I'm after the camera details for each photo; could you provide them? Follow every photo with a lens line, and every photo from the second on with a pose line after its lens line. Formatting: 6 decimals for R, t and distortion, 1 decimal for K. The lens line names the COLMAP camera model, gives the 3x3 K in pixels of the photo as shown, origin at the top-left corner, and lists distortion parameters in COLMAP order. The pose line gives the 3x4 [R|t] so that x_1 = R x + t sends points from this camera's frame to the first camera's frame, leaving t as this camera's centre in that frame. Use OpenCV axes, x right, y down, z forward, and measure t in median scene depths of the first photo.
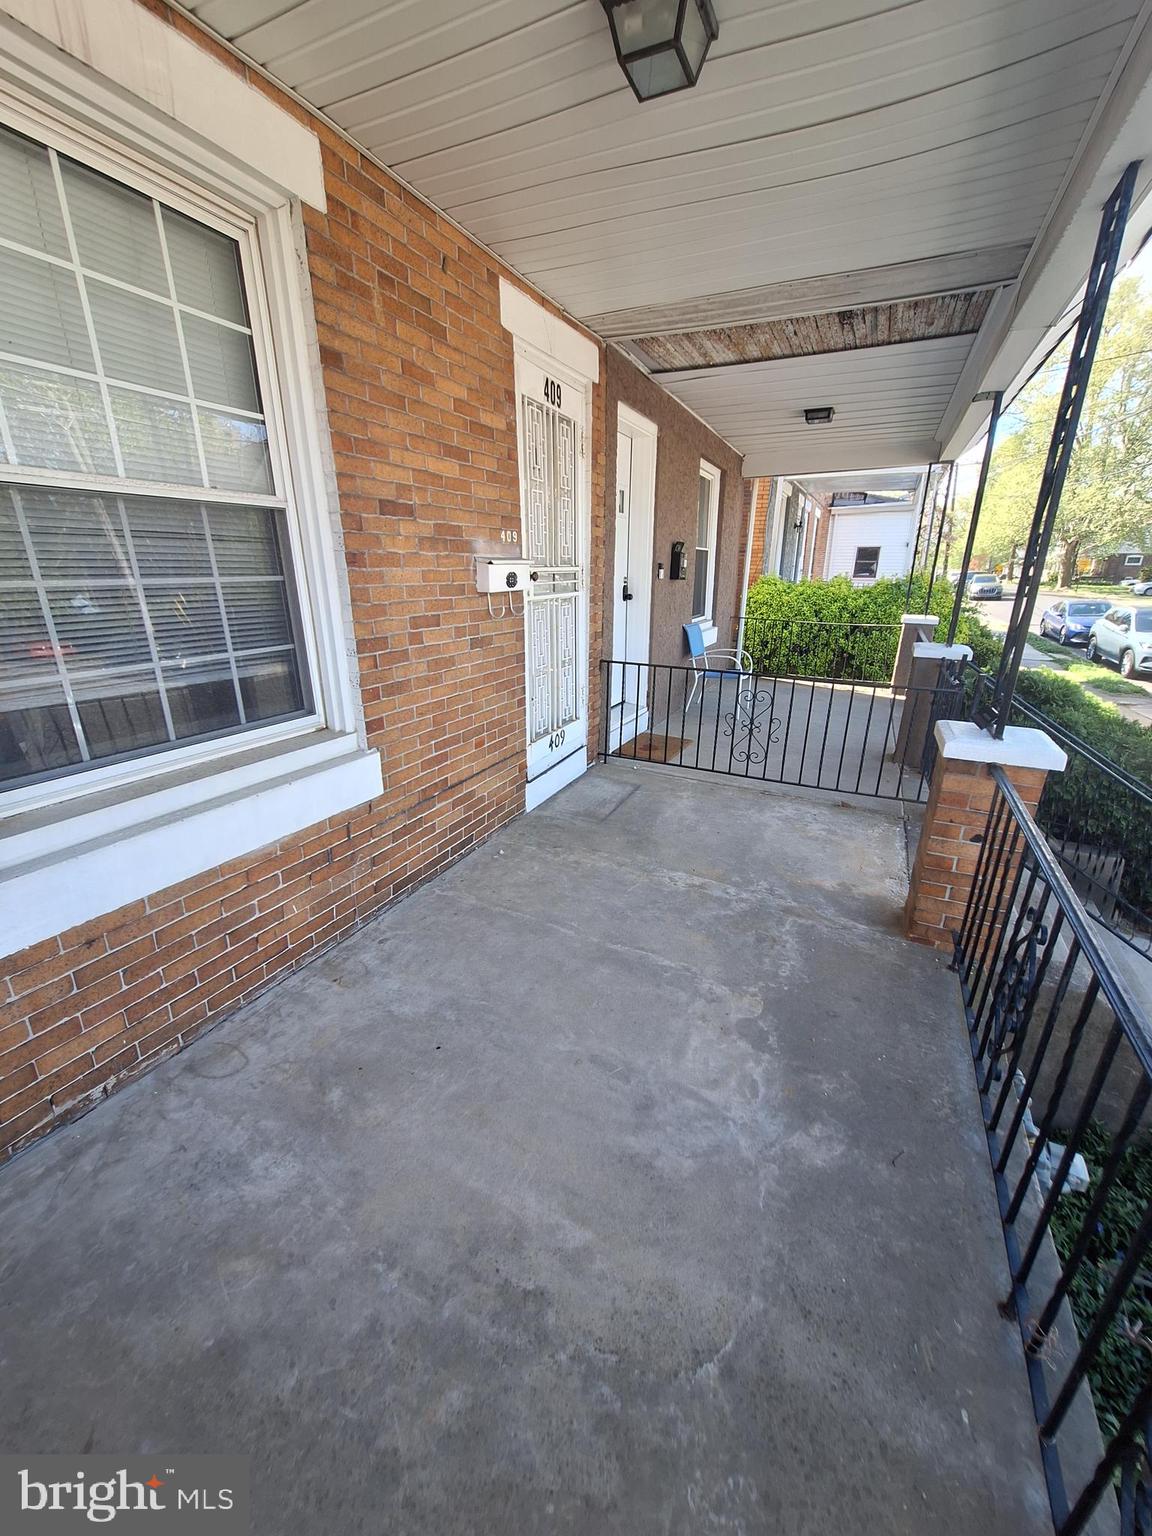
lens RADIAL K [[613.0, 0, 579.6], [0, 613.0, 769.7], [0, 0, 1]] dist [0.010517, 0.000419]
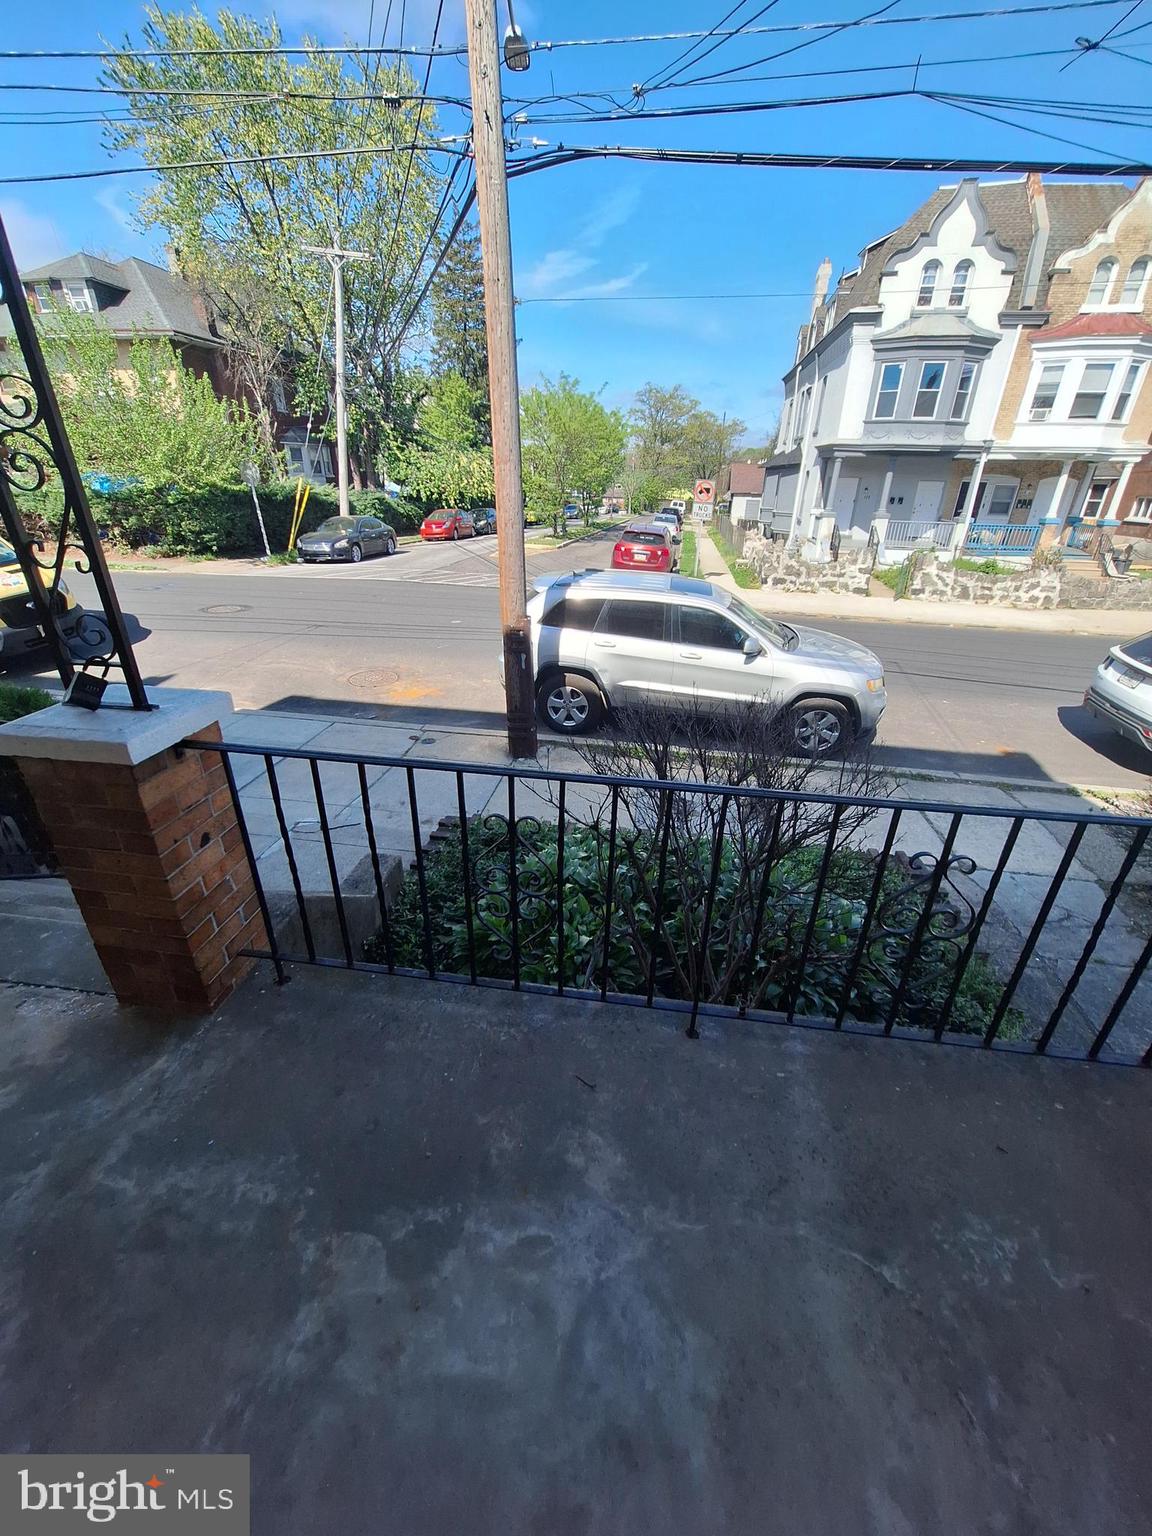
lens RADIAL K [[613.0, 0, 565.7], [0, 613.0, 771.5], [0, 0, 1]] dist [0.010517, 0.000419]
pose [[-0.308948, -0.432415, 0.847094, -0.057276], [0.278089, 0.810671, 0.515246, -0.168229], [-0.909515, 0.394752, -0.130205, 0.536464]]
